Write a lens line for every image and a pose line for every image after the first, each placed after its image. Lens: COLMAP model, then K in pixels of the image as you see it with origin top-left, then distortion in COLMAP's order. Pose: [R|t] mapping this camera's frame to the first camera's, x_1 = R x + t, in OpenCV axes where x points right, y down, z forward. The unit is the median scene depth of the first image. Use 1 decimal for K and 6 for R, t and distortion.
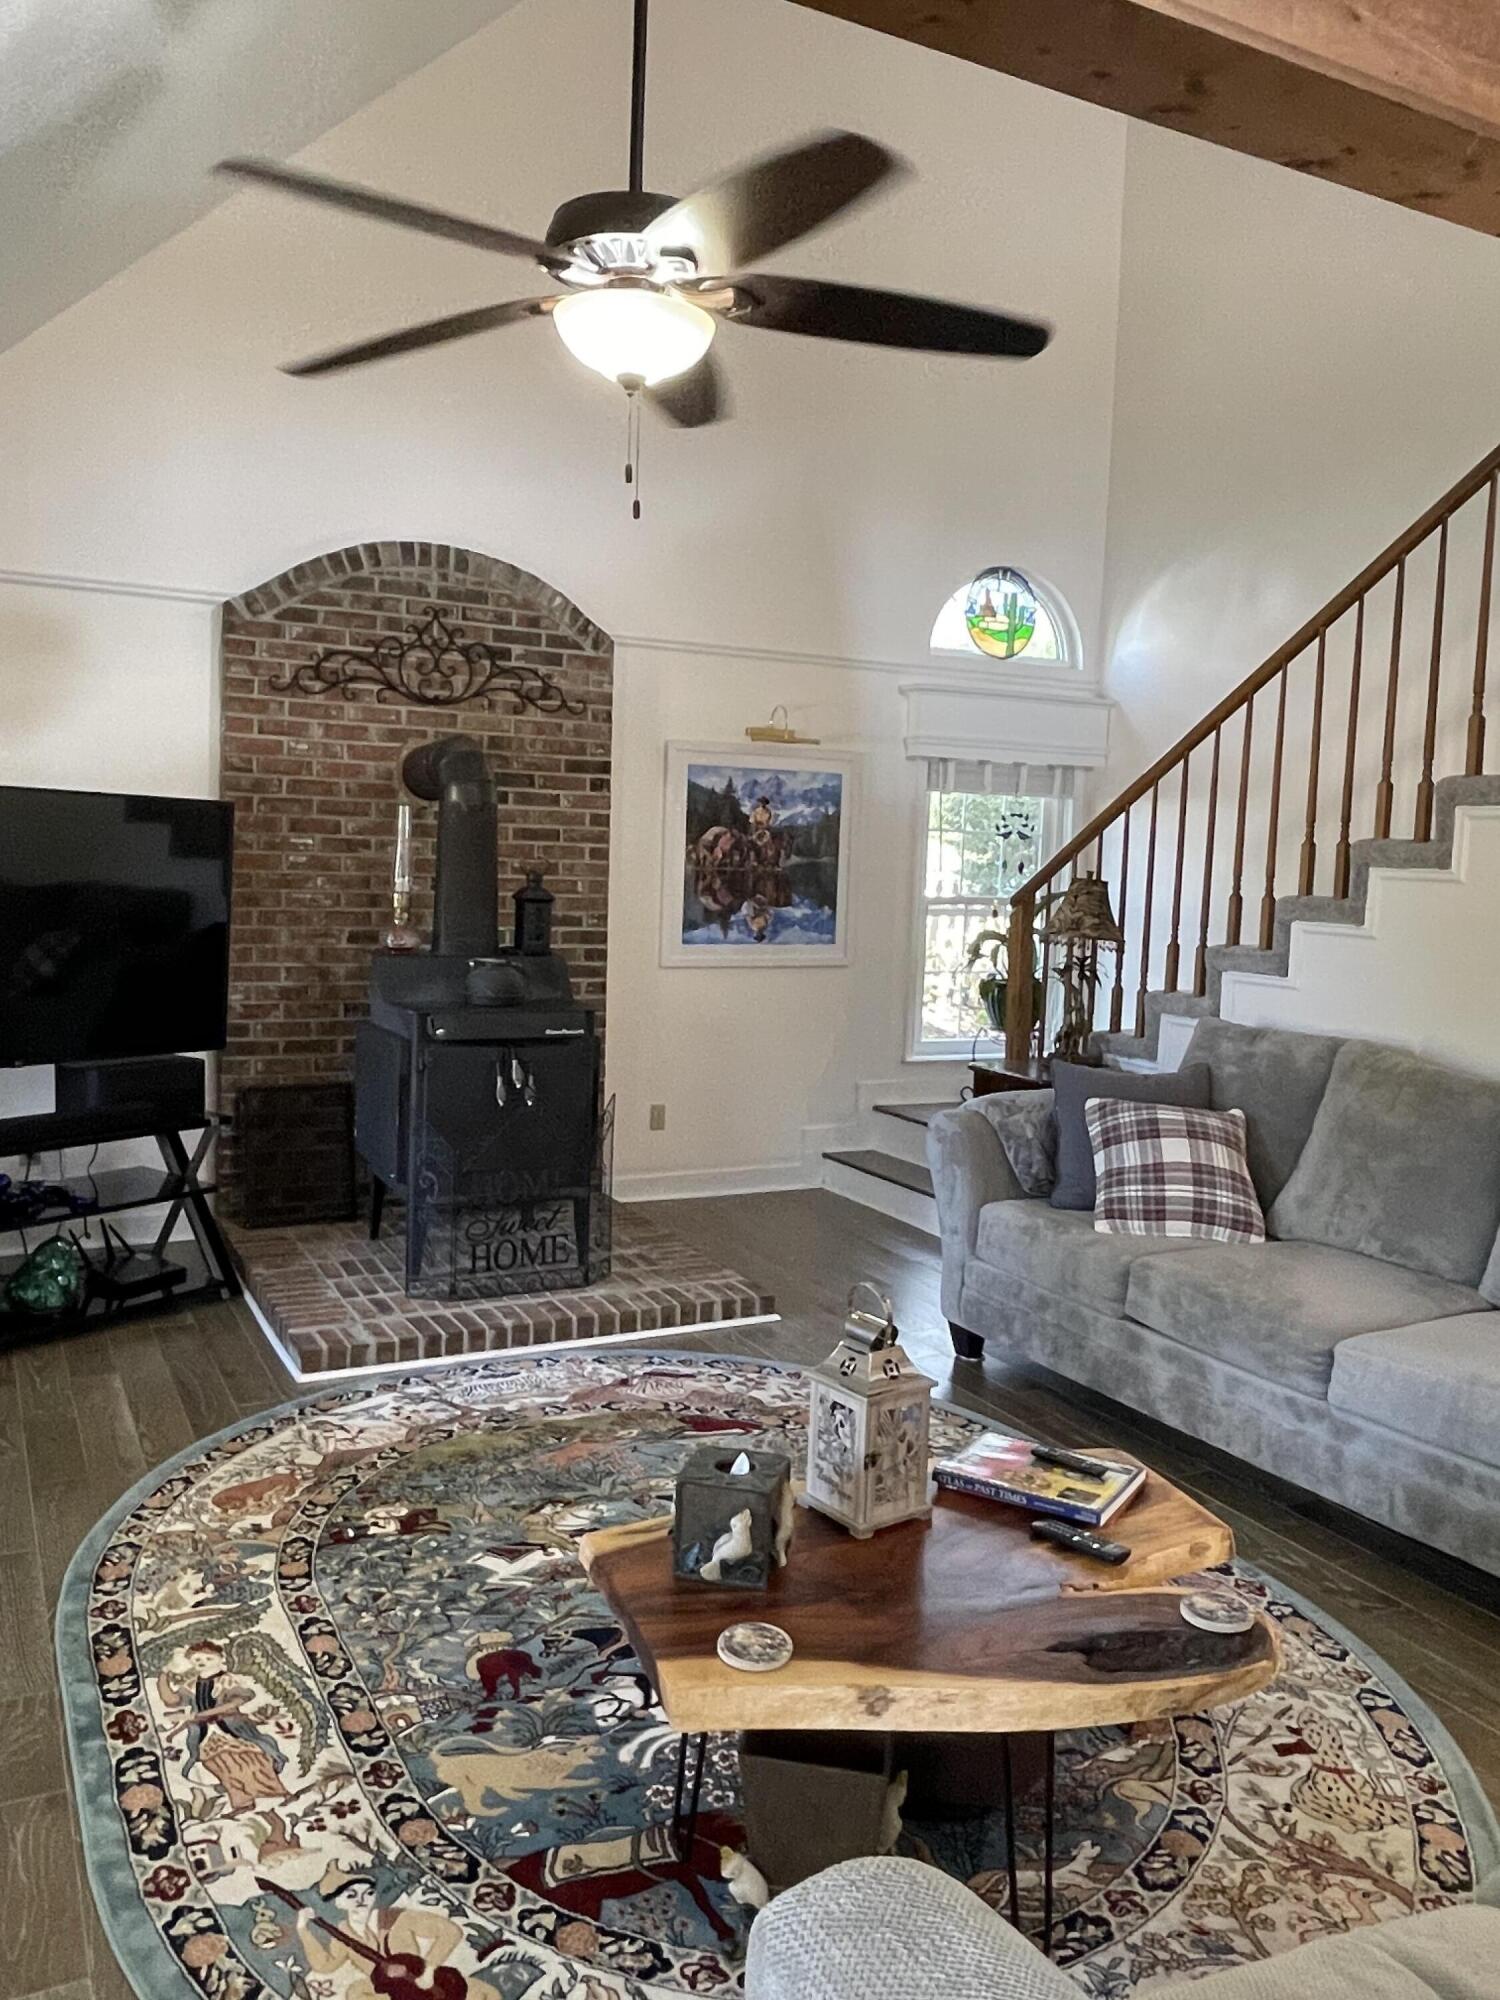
lens RADIAL K [[1530.8, 0, 750.0], [0, 1530.8, 1000.0], [0, 0, 1]] dist [0.001444, -0.002308]
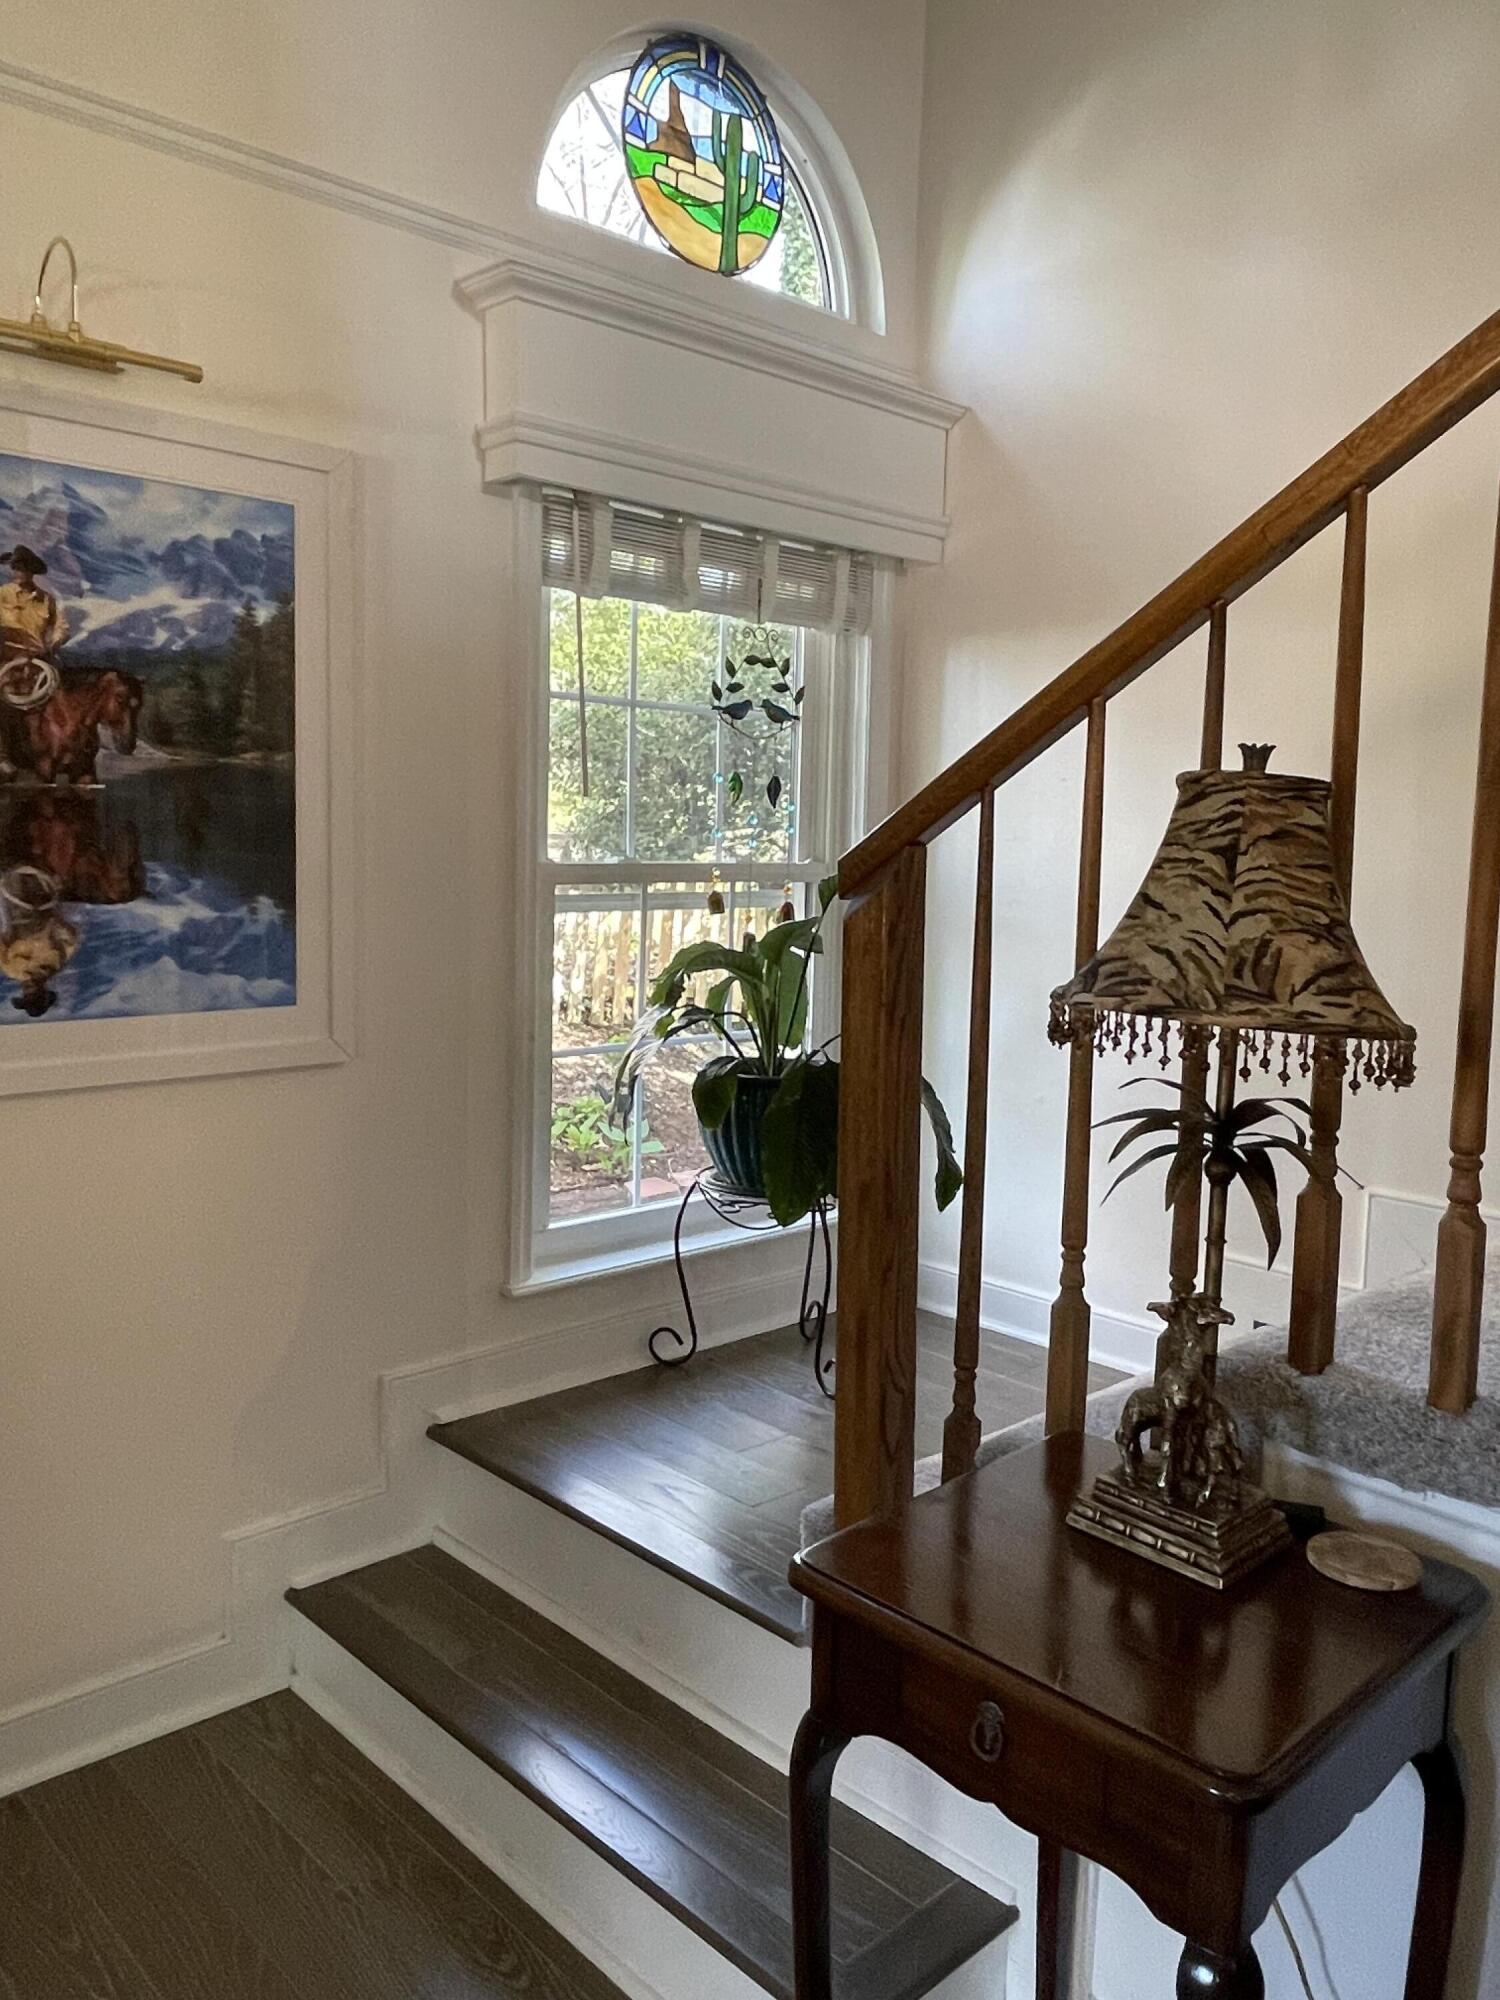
lens RADIAL K [[1530.8, 0, 750.0], [0, 1530.8, 1000.0], [0, 0, 1]] dist [0.001444, -0.002308]
pose [[0.963061, -0.038238, 0.266554, 0.061174], [0.032600, 0.999142, 0.025544, -0.042235], [-0.267302, -0.015911, 0.963481, 0.626276]]
